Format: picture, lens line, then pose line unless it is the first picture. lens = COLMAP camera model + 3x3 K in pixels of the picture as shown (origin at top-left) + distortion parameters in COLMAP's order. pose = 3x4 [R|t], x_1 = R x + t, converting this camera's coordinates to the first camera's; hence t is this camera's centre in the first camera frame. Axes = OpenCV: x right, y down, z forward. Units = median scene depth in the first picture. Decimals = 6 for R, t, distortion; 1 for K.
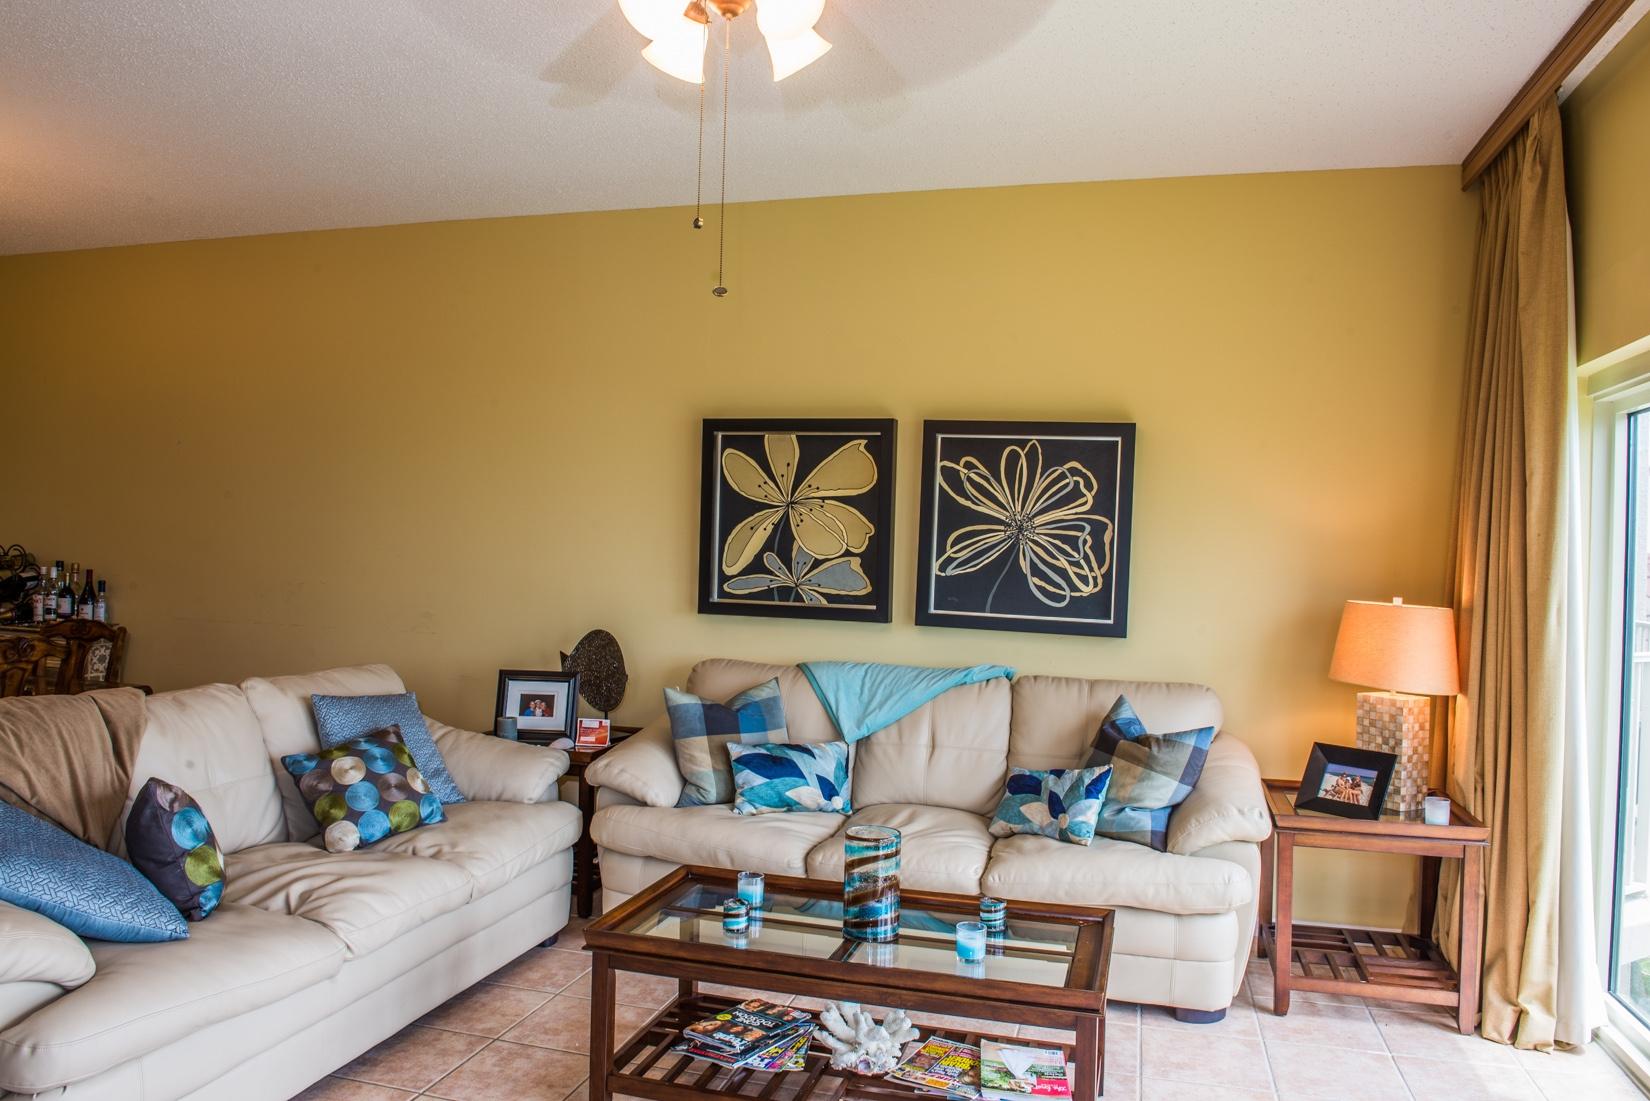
lens RADIAL K [[1131.6, 0, 825.0], [0, 1131.6, 550.5], [0, 0, 1]] dist [-0.044045, 0.000544]
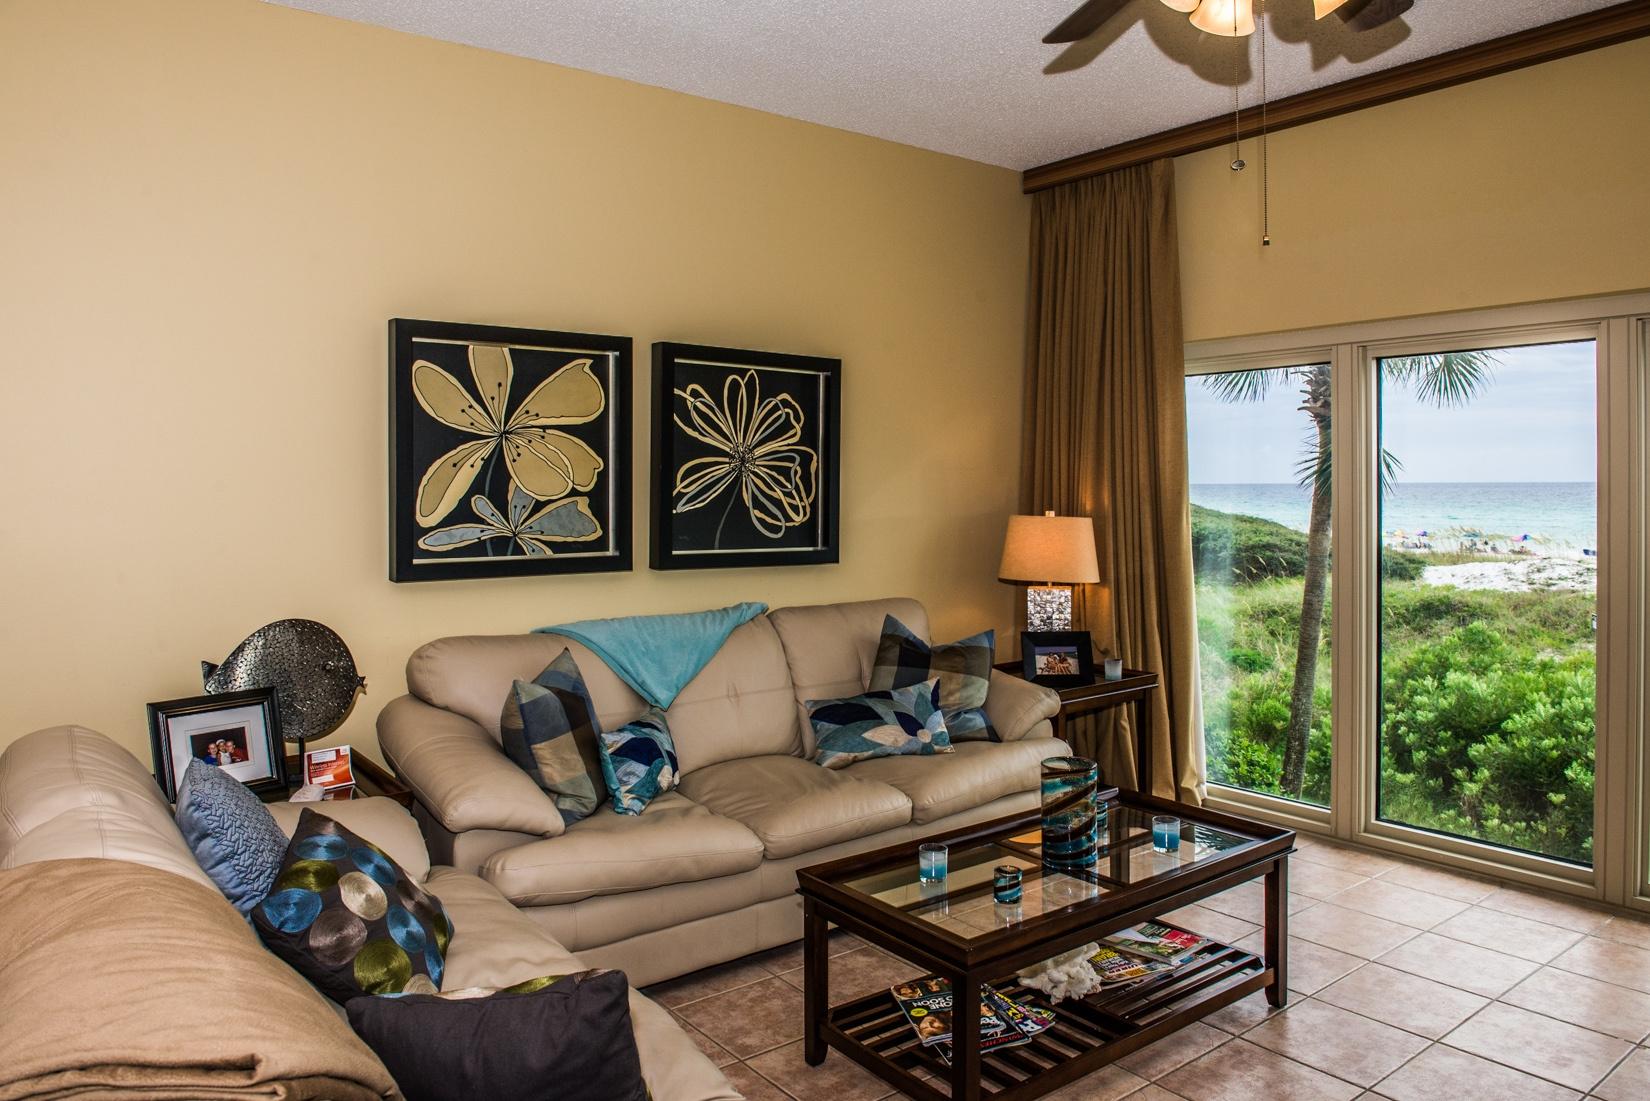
lens RADIAL K [[1148.5, 0, 832.6], [0, 1148.5, 500.7], [0, 0, 1]] dist [-0.039965, -0.000616]
pose [[0.598859, -0.044475, 0.799618, -0.568839], [0.020027, 0.998976, 0.040564, -0.023141], [-0.800604, -0.008278, 0.599137, 0.342445]]
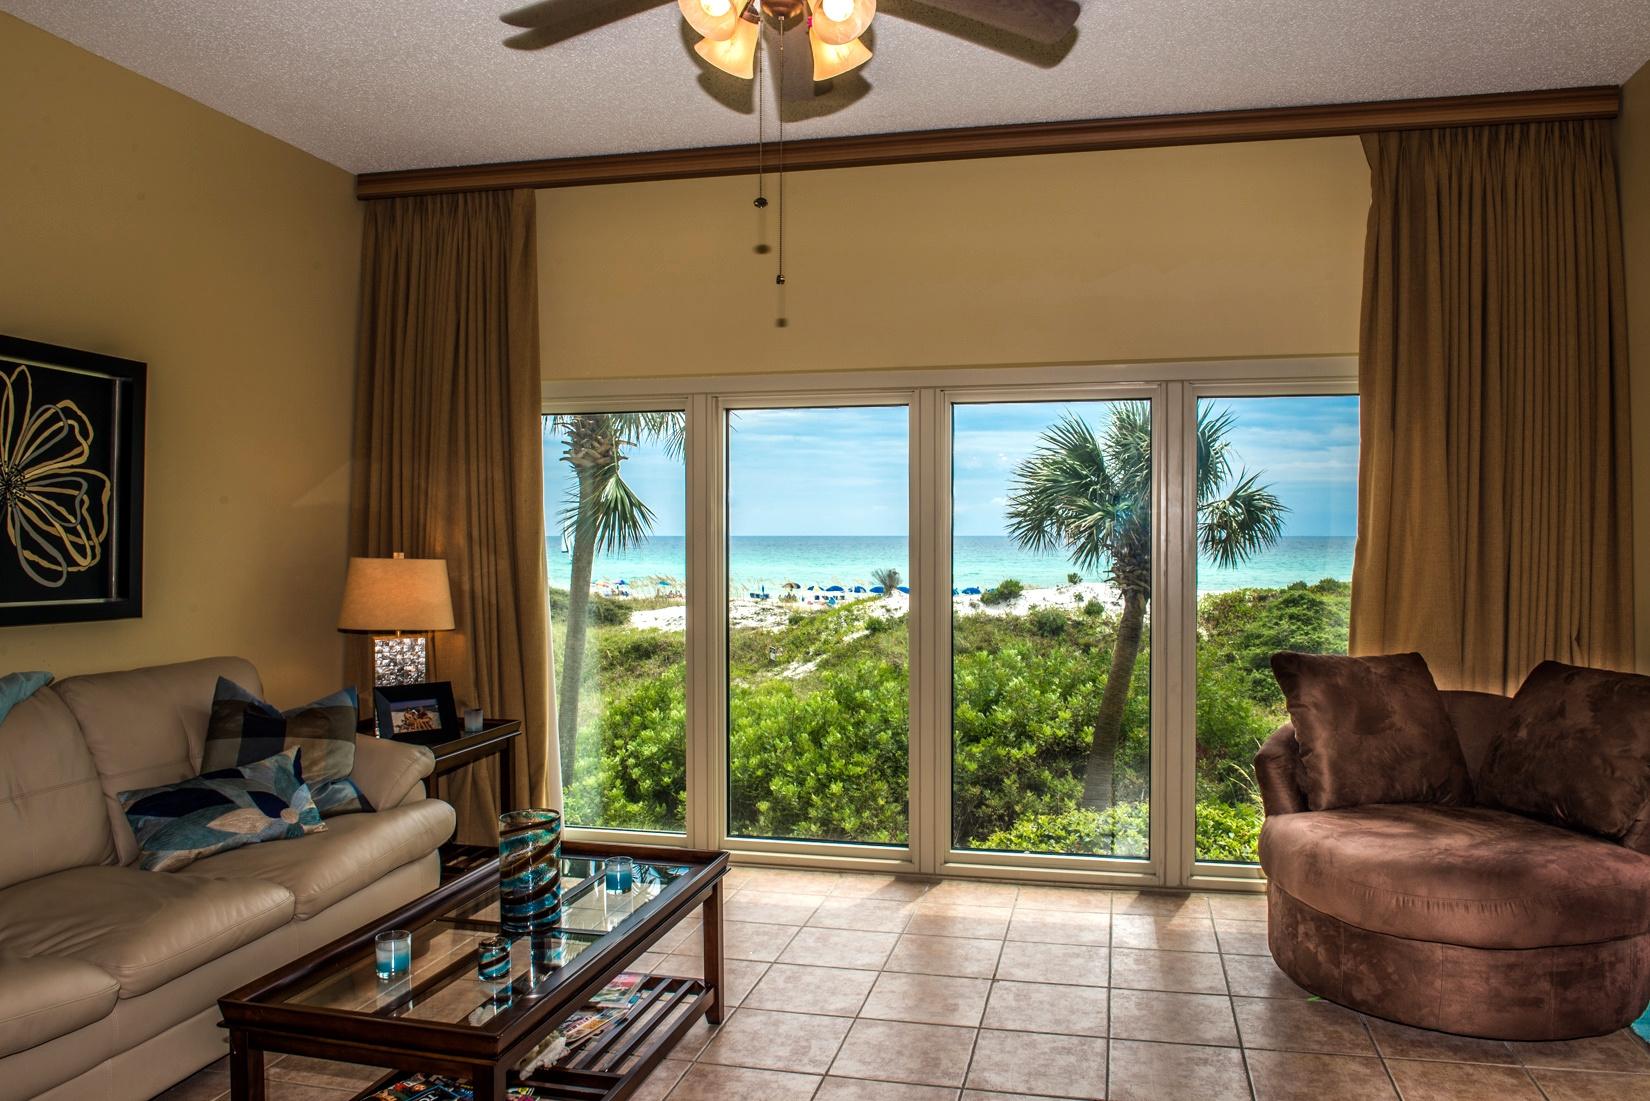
lens RADIAL K [[1154.5, 0, 876.0], [0, 1154.5, 543.0], [0, 0, 1]] dist [-0.047463, 0.000861]
pose [[-0.058418, -0.037014, 0.997606, -0.582226], [-0.007463, 0.999301, 0.036640, -0.012257], [-0.998264, -0.005304, -0.058653, 0.476997]]
